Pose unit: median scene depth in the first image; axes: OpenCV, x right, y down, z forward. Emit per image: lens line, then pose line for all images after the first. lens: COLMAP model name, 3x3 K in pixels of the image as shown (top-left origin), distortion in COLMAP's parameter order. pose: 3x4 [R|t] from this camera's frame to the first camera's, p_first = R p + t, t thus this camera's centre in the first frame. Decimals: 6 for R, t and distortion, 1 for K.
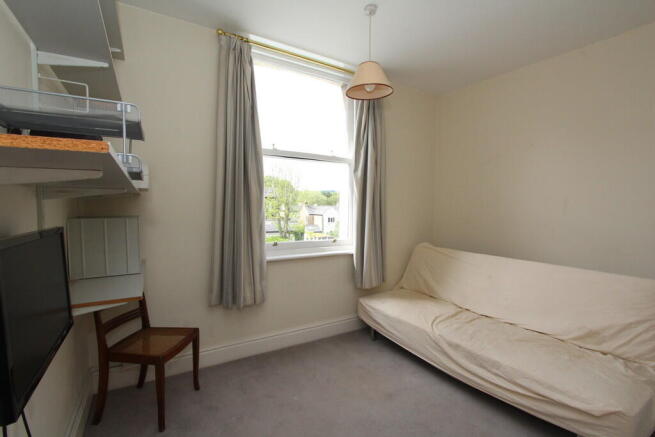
lens RADIAL K [[302.3, 0, 331.6], [0, 302.3, 218.2], [0, 0, 1]] dist [-0.011098, -0.000625]
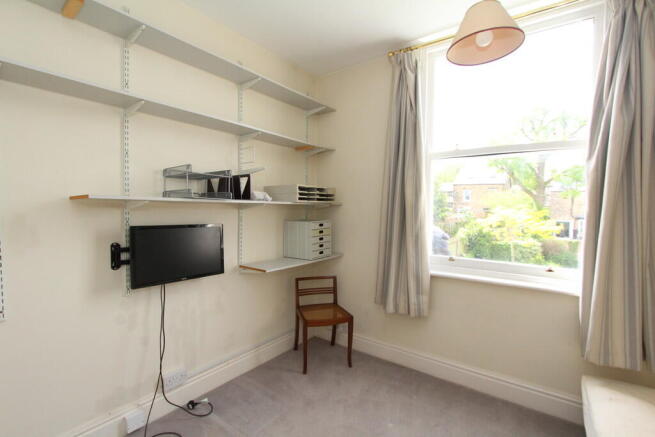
lens RADIAL K [[302.3, 0, 331.3], [0, 302.3, 215.3], [0, 0, 1]] dist [-0.011098, -0.000625]
pose [[0.377749, 0.023945, -0.925599, 0.568385], [-0.044490, 0.998980, 0.007687, -0.035661], [0.924839, 0.038276, 0.378429, 0.405596]]
